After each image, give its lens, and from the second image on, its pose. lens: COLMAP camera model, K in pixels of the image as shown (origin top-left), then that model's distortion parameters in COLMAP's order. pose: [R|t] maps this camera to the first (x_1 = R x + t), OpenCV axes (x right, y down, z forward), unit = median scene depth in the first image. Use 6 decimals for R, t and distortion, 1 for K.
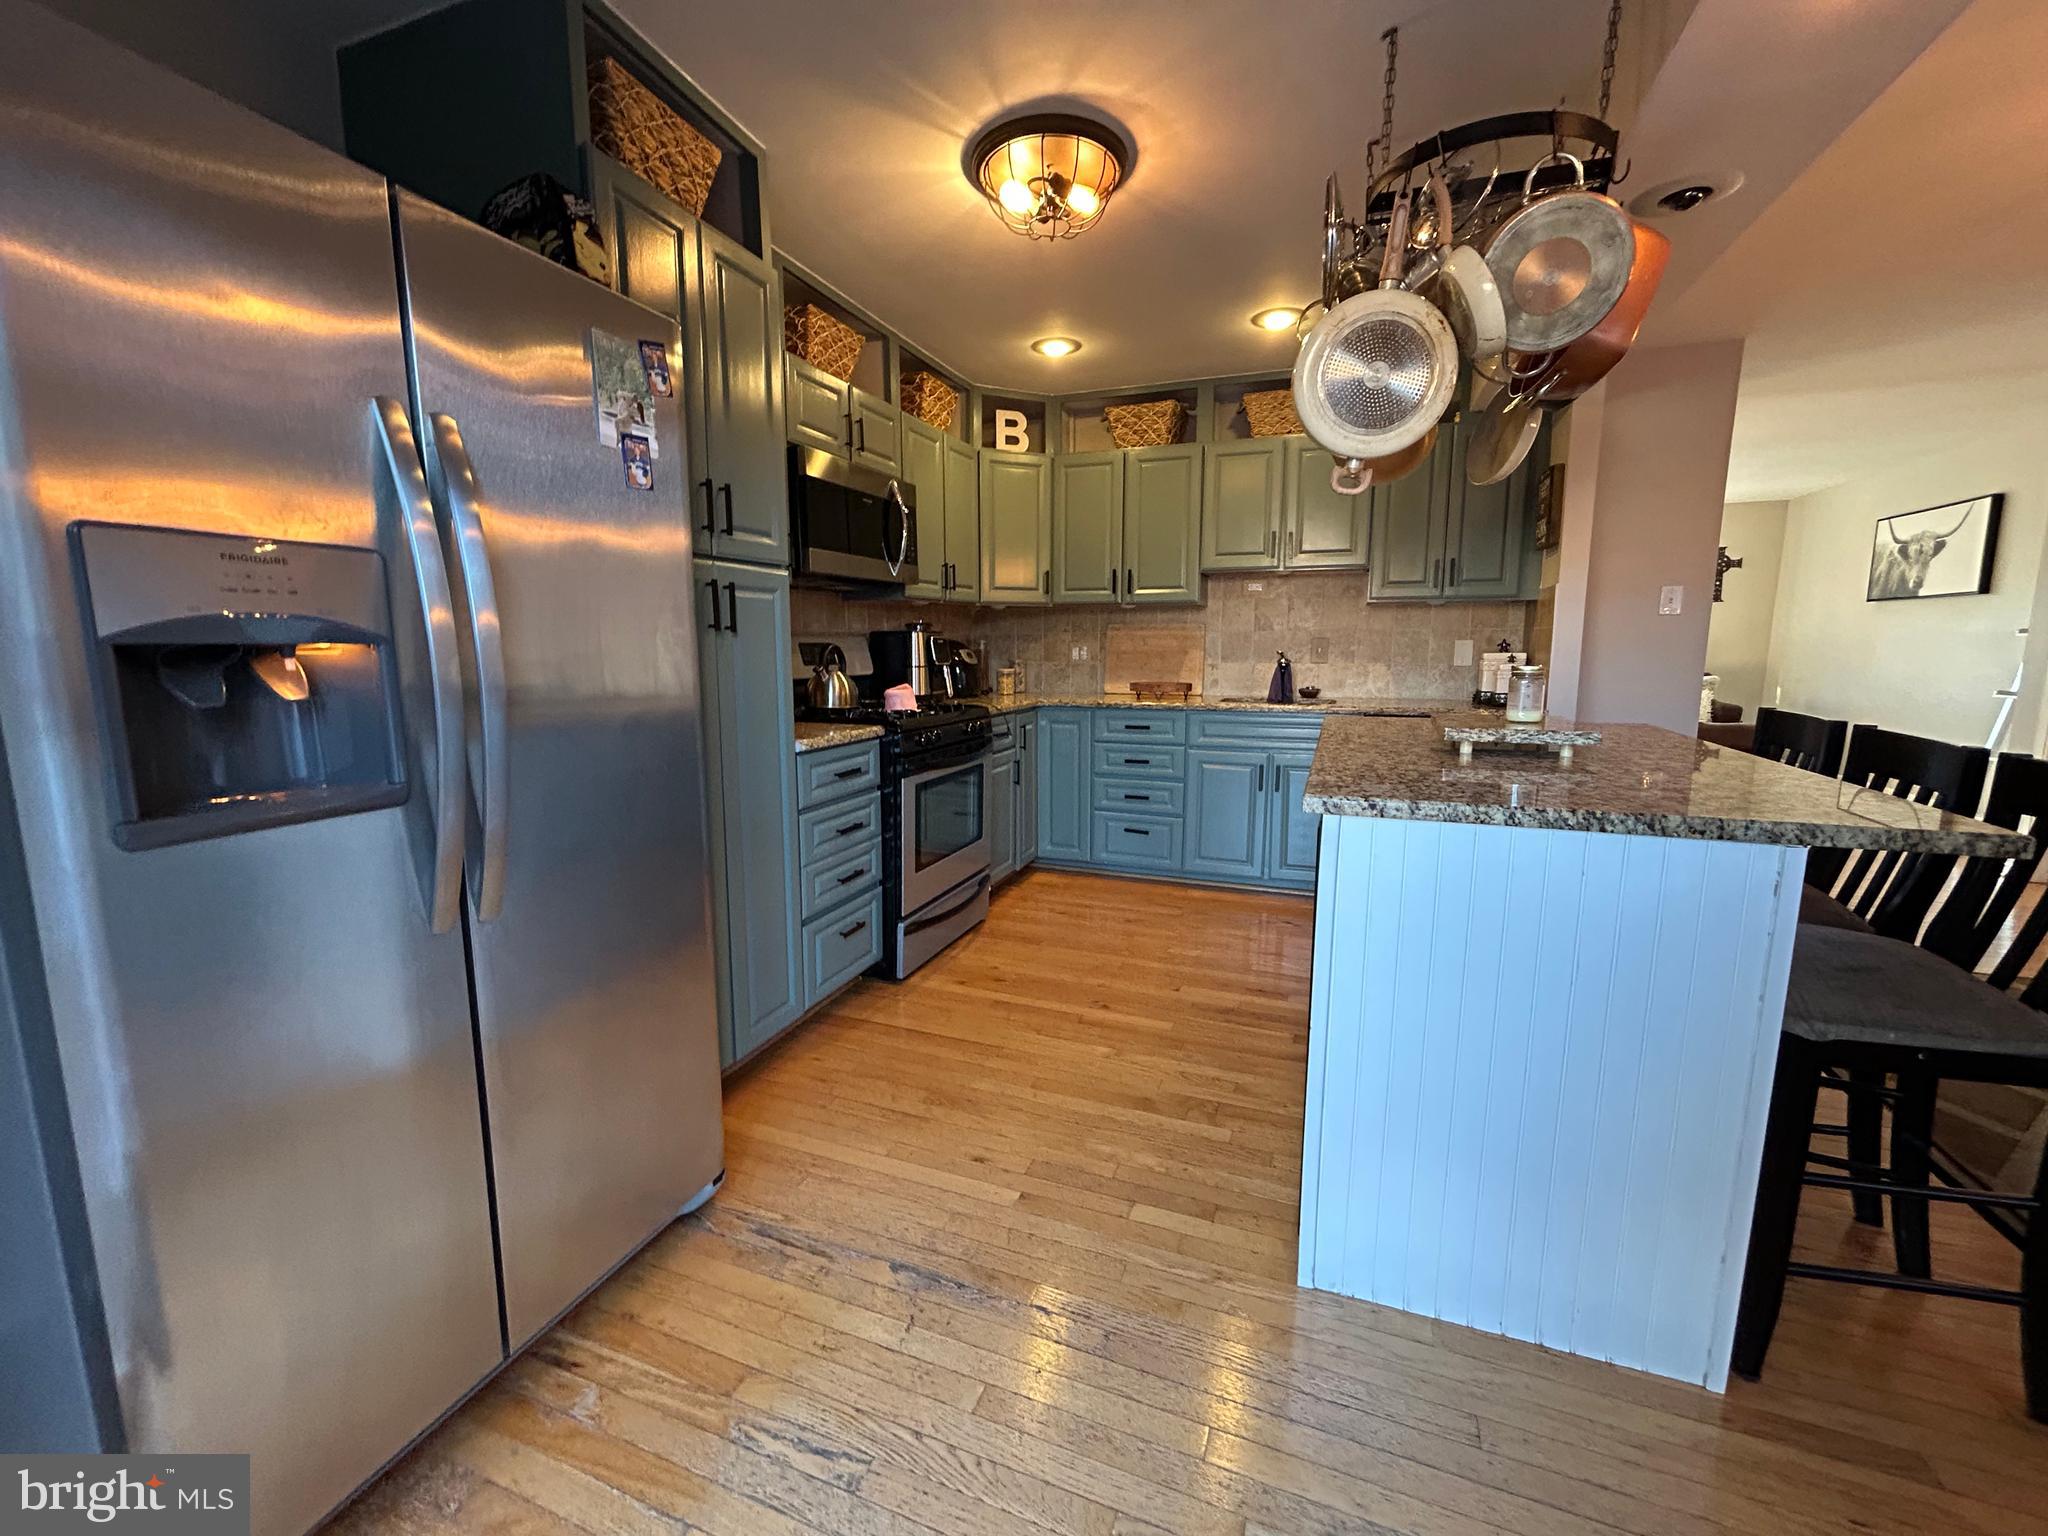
lens RADIAL K [[834.6, 0, 1024.0], [0, 834.6, 768.0], [0, 0, 1]] dist [0.001352, -0.000399]
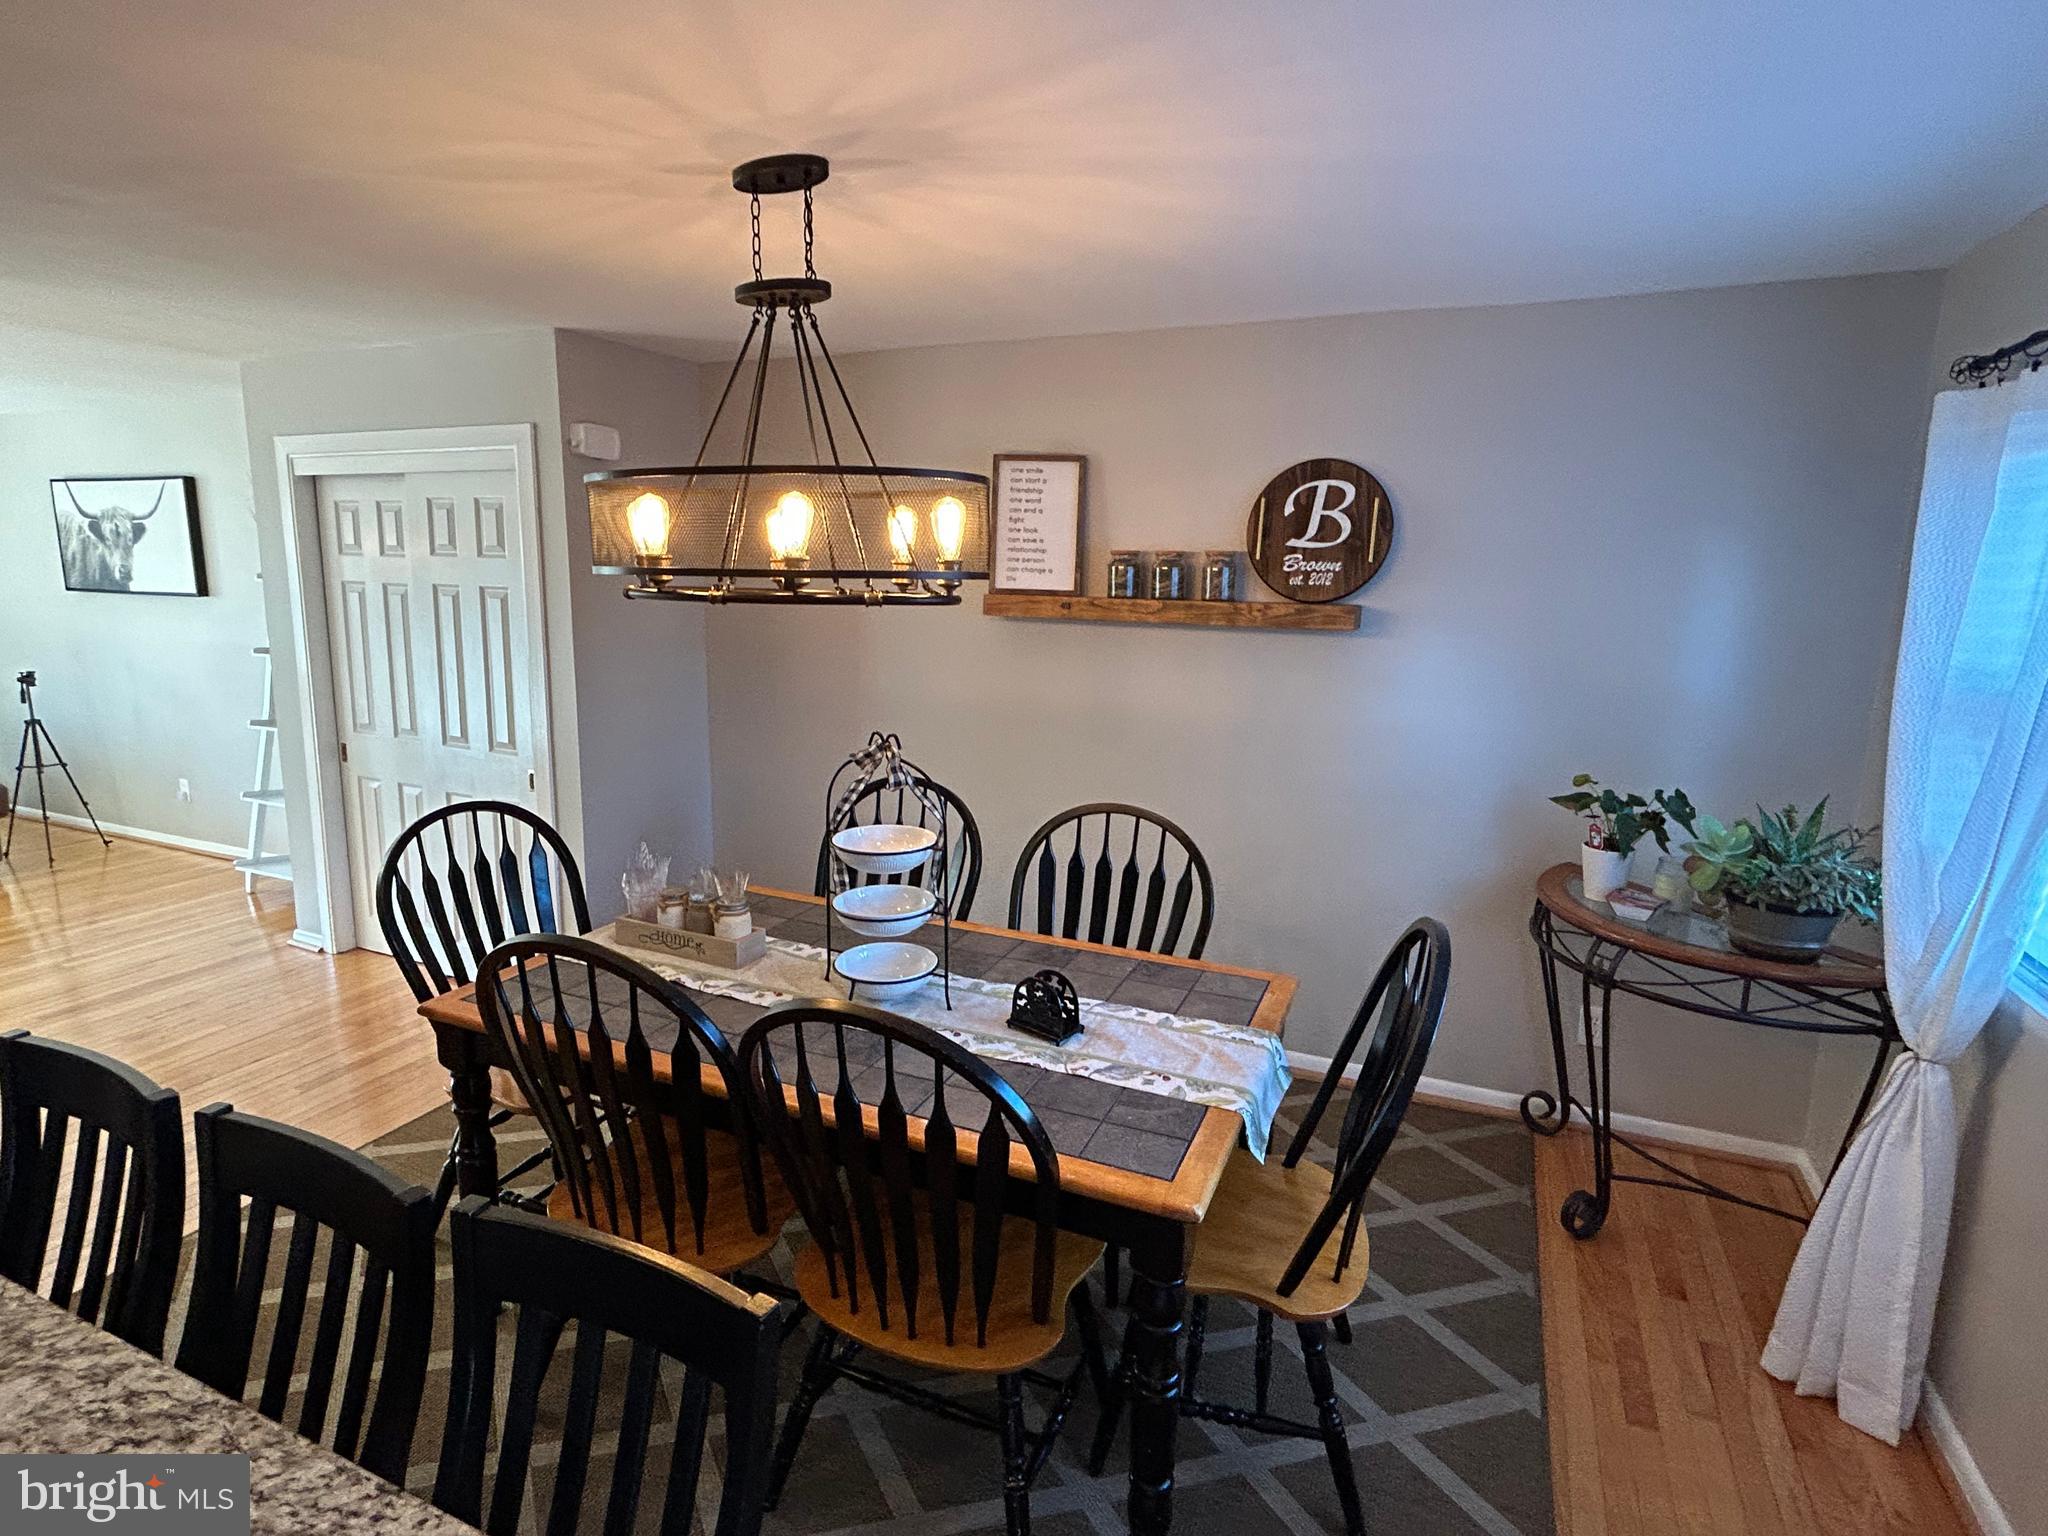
lens RADIAL K [[1056.5, 0, 1025.2], [0, 1056.5, 757.4], [0, 0, 1]] dist [-0.000173, 0.002505]
pose [[0.054158, -0.167489, 0.984385, 0.179219], [0.130713, 0.978538, 0.159303, -0.151670], [-0.989940, 0.120044, 0.074889, 0.178856]]
